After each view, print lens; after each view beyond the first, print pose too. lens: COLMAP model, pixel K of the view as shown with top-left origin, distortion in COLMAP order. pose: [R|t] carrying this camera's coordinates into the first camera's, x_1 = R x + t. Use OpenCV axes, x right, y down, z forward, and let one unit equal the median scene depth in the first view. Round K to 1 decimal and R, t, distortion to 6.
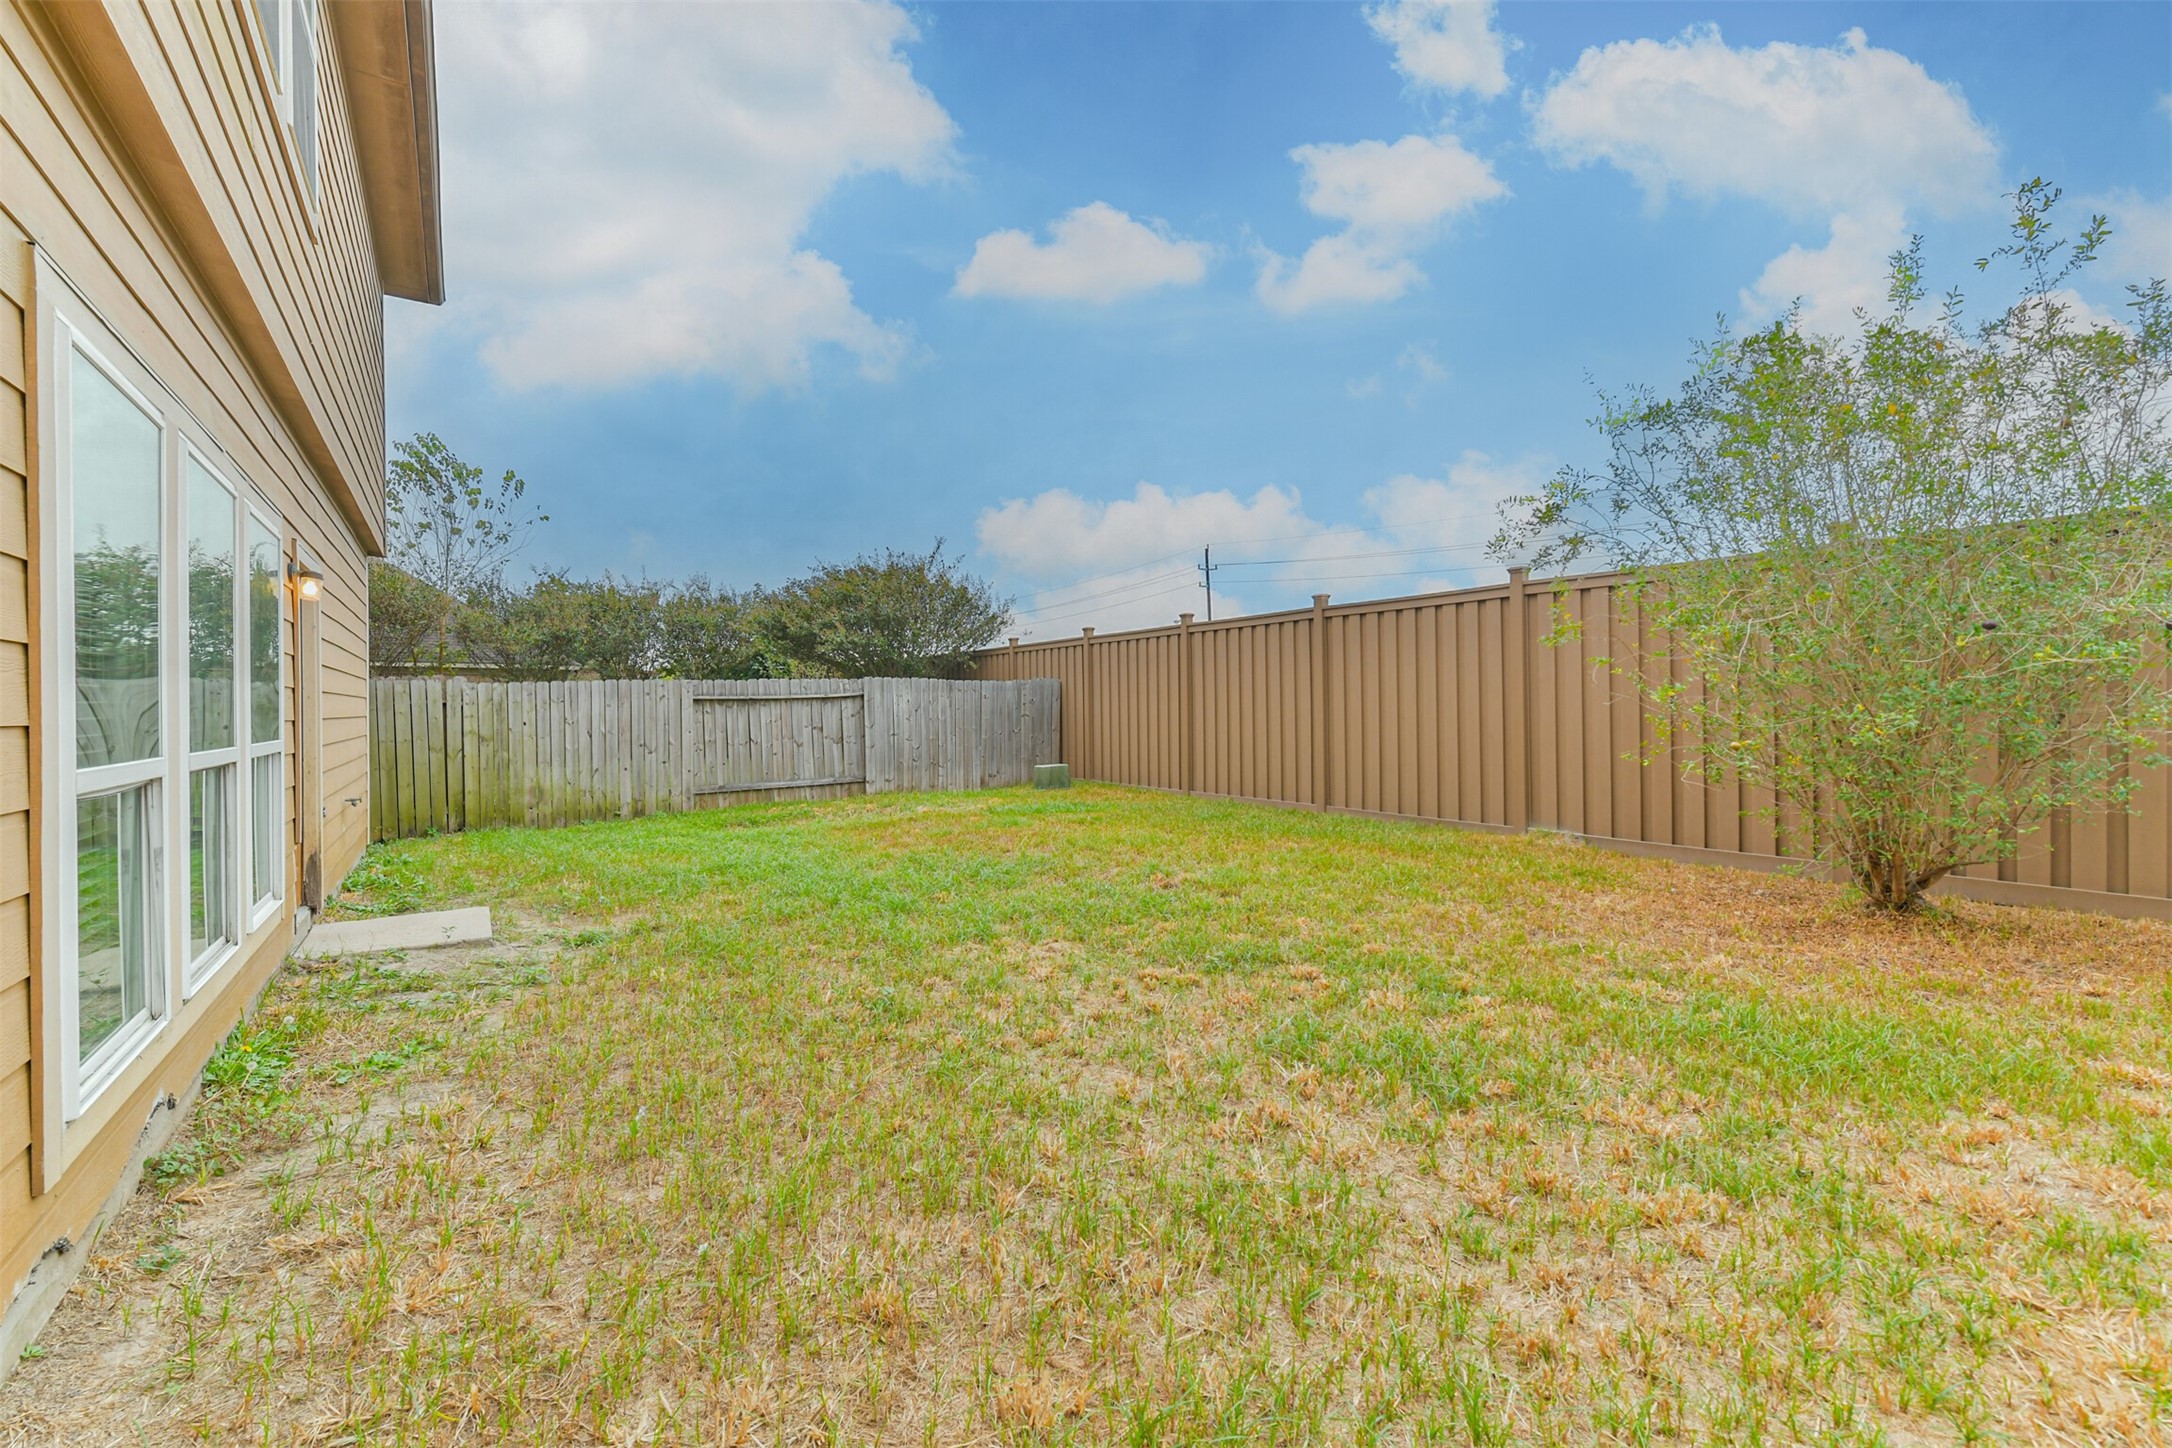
lens RADIAL K [[936.9, 0, 1085.1], [0, 936.9, 710.6], [0, 0, 1]] dist [0.011751, -0.000161]
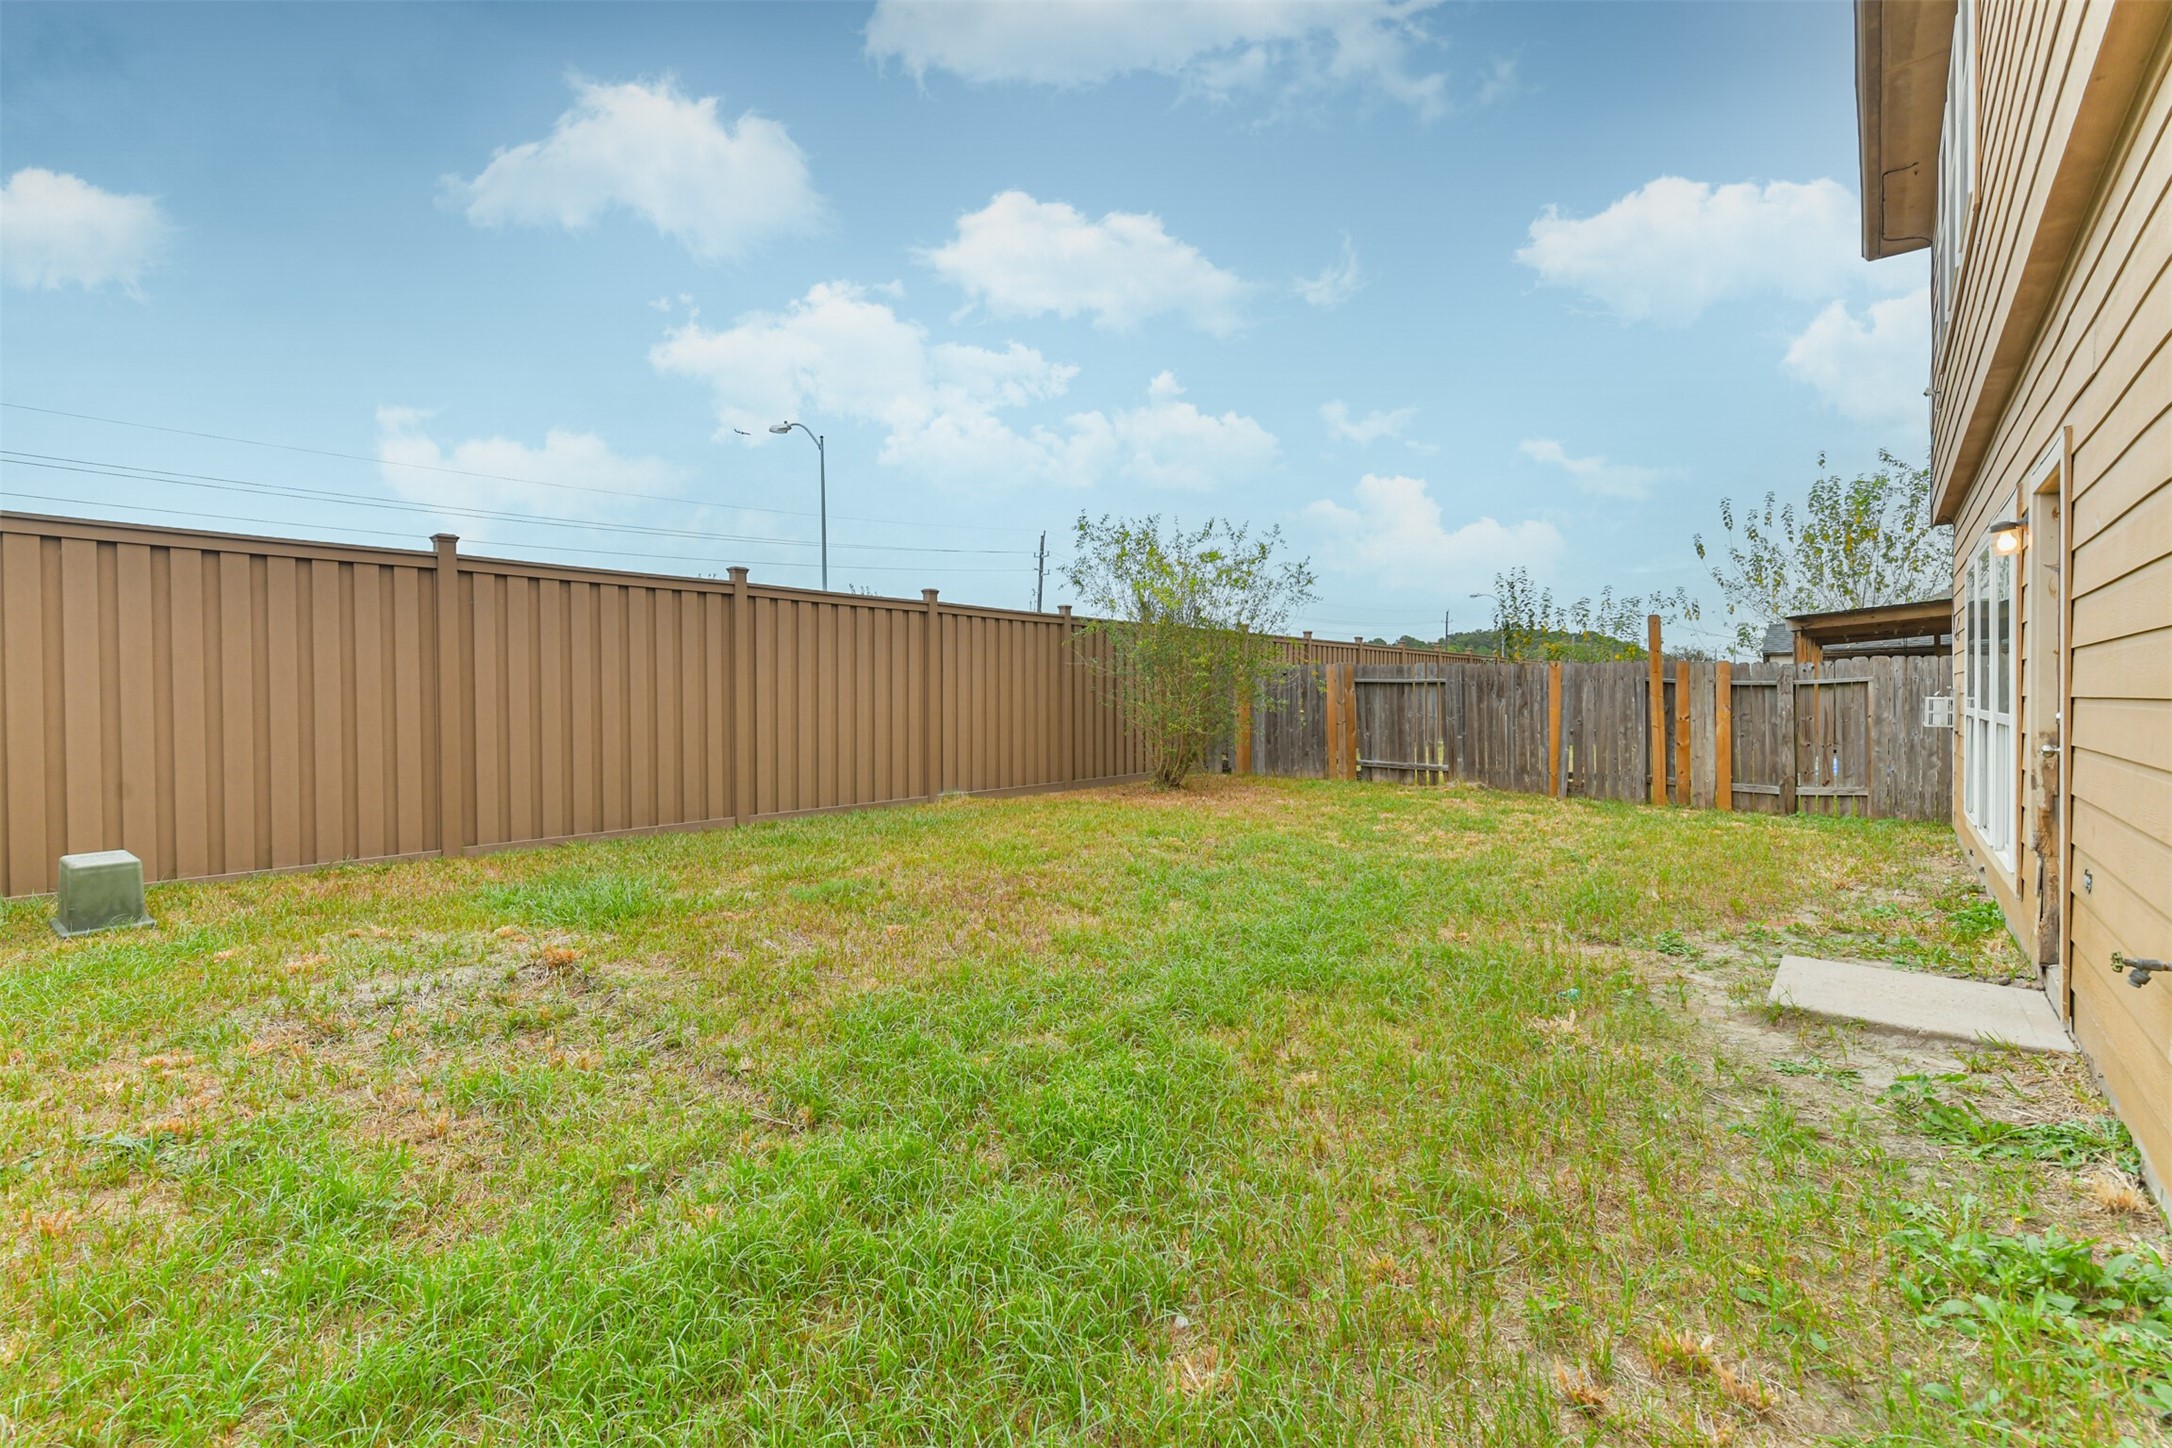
lens RADIAL K [[936.9, 0, 1085.4], [0, 936.9, 706.9], [0, 0, 1]] dist [0.011751, -0.000161]
pose [[-0.276568, 0.002503, 0.960991, -0.640648], [0.013301, 0.999911, 0.001223, 0.004778], [-0.960902, 0.013120, -0.276576, 0.926698]]
